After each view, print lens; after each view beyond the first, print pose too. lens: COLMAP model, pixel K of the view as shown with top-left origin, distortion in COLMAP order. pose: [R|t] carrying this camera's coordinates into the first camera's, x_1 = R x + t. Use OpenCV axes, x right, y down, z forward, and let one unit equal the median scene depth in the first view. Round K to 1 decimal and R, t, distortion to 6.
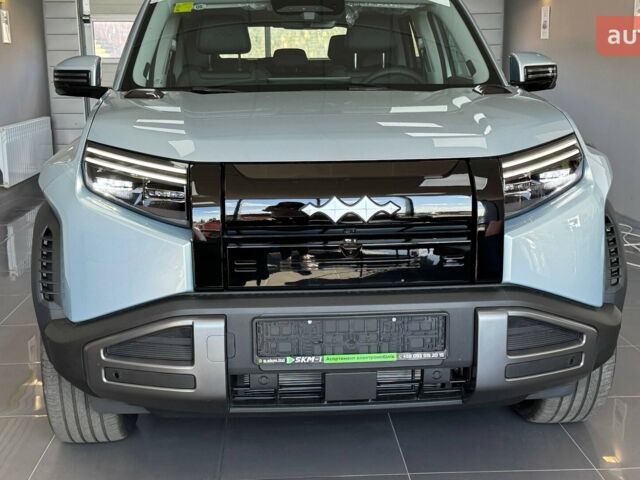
lens RADIAL K [[849.1, 0, 320.0], [0, 849.1, 240.0], [0, 0, 1]] dist [-0.022490, -0.047473]
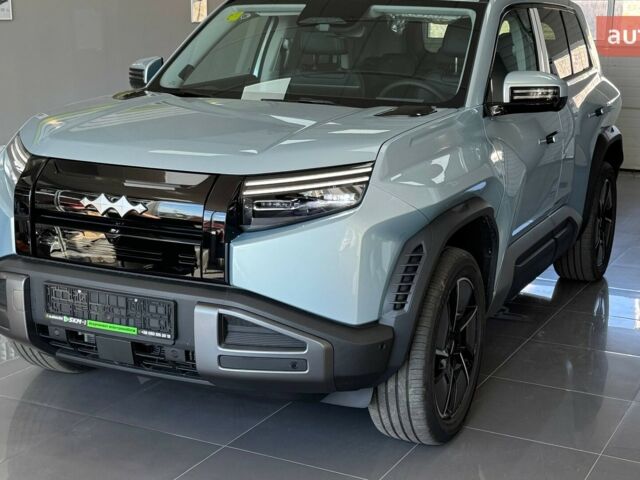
lens RADIAL K [[1059.2, 0, 320.0], [0, 1059.2, 240.0], [0, 0, 1]] dist [-0.016291, 0.010909]
pose [[0.861244, 0.123149, -0.493045, 0.973133], [-0.125299, 0.991700, 0.028829, -0.063739], [0.492503, 0.036949, 0.869526, -0.179781]]
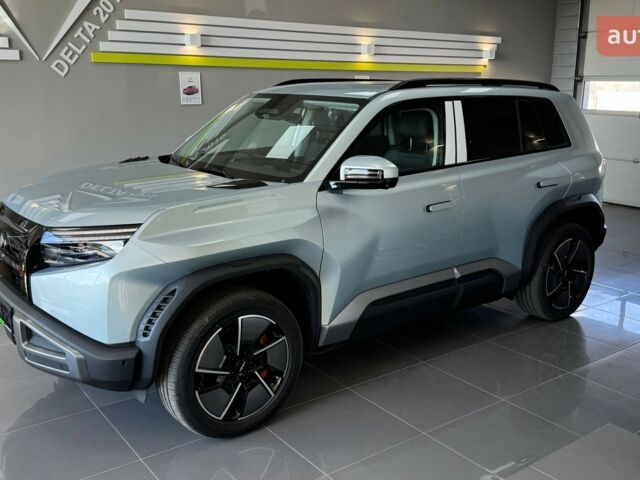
lens RADIAL K [[658.0, 0, 320.0], [0, 658.0, 240.0], [0, 0, 1]] dist [0.081255, -0.015439]
pose [[0.530789, 0.199841, -0.823606, 1.482525], [-0.184271, 0.975766, 0.118004, -0.308875], [0.827228, 0.089132, 0.554751, 0.695525]]
